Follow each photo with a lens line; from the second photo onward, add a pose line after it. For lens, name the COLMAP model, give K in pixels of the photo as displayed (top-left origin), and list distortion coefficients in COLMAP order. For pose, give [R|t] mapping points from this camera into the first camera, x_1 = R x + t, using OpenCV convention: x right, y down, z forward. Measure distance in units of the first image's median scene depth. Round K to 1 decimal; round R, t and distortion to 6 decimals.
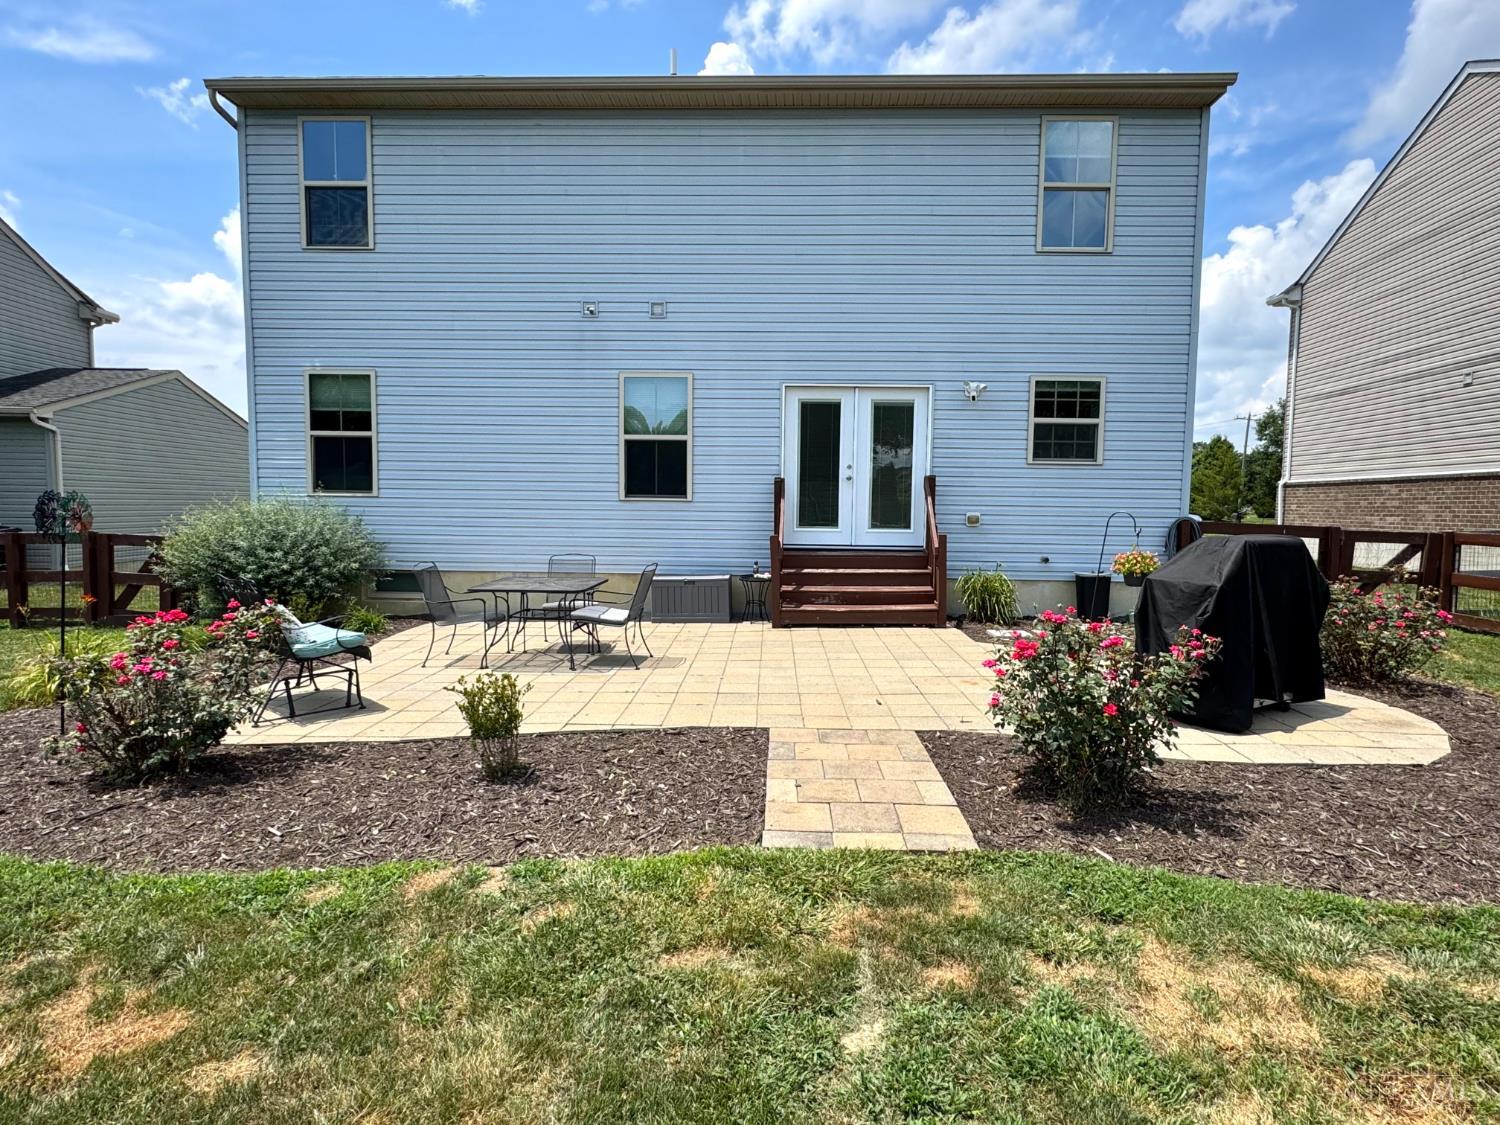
lens RADIAL K [[784.5, 0, 749.5], [0, 784.5, 565.4], [0, 0, 1]] dist [-0.003321, -0.000298]
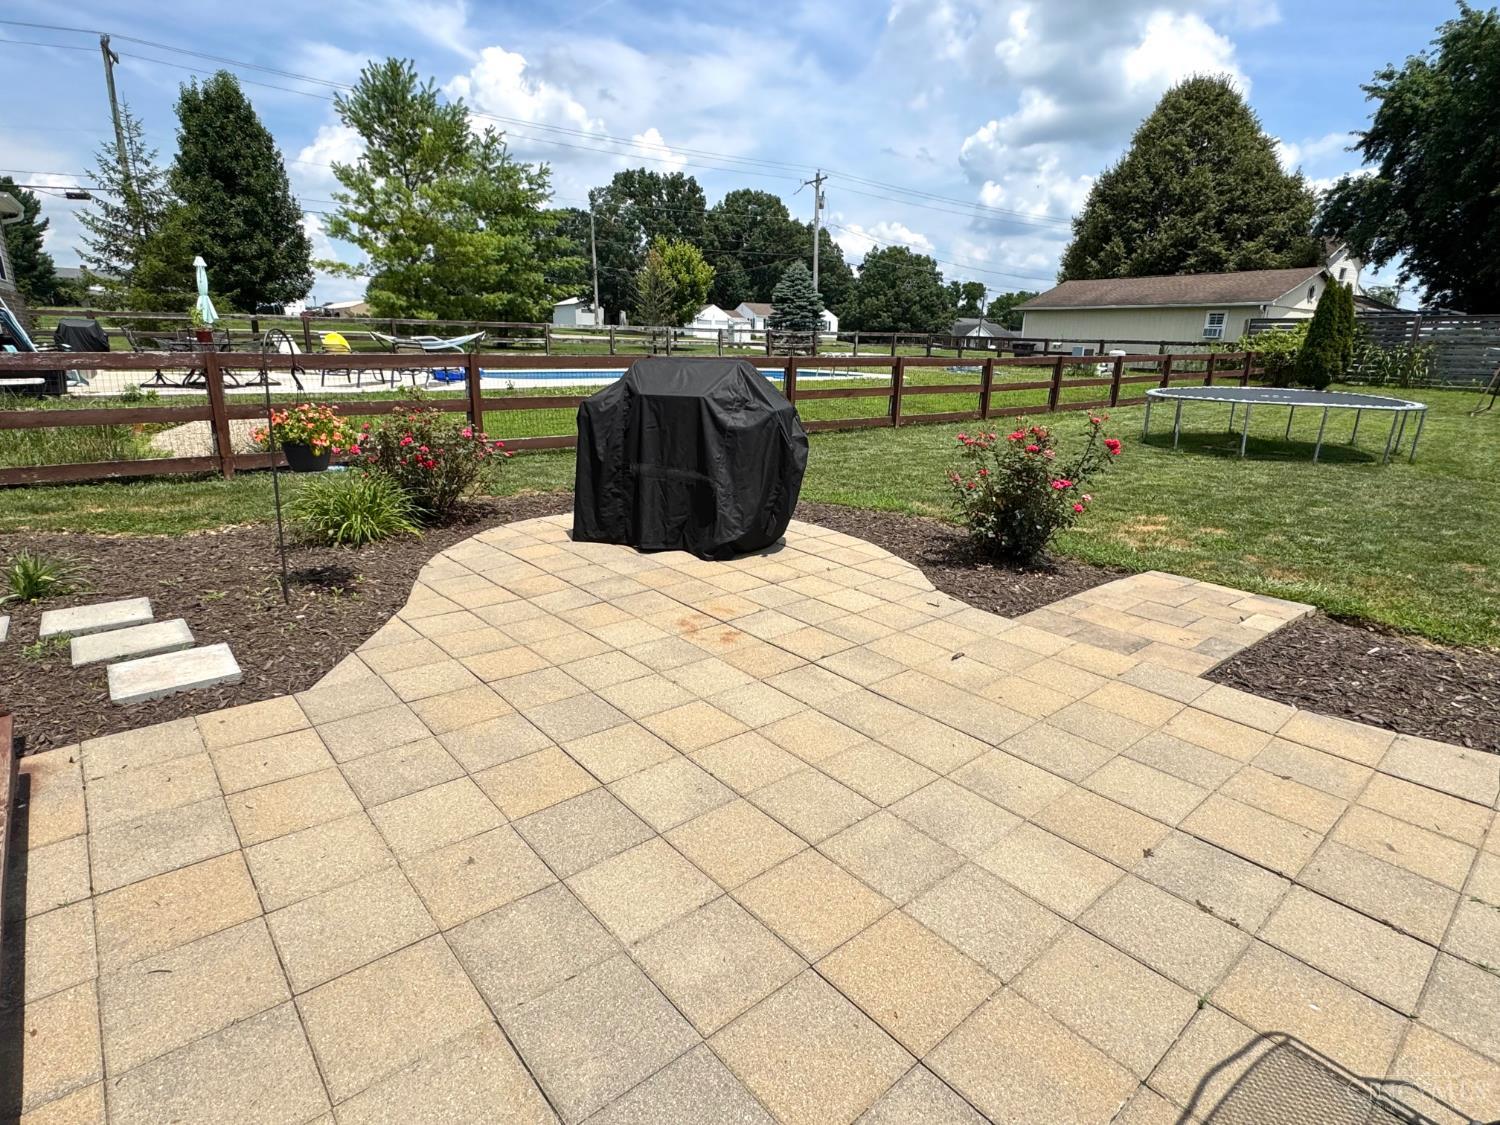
lens RADIAL K [[784.5, 0, 749.5], [0, 784.5, 565.4], [0, 0, 1]] dist [-0.003321, -0.000298]
pose [[-0.675354, -0.218604, 0.704350, -0.182785], [0.032044, 0.945459, 0.324160, -0.125734], [-0.736797, 0.241493, -0.631515, 1.800417]]
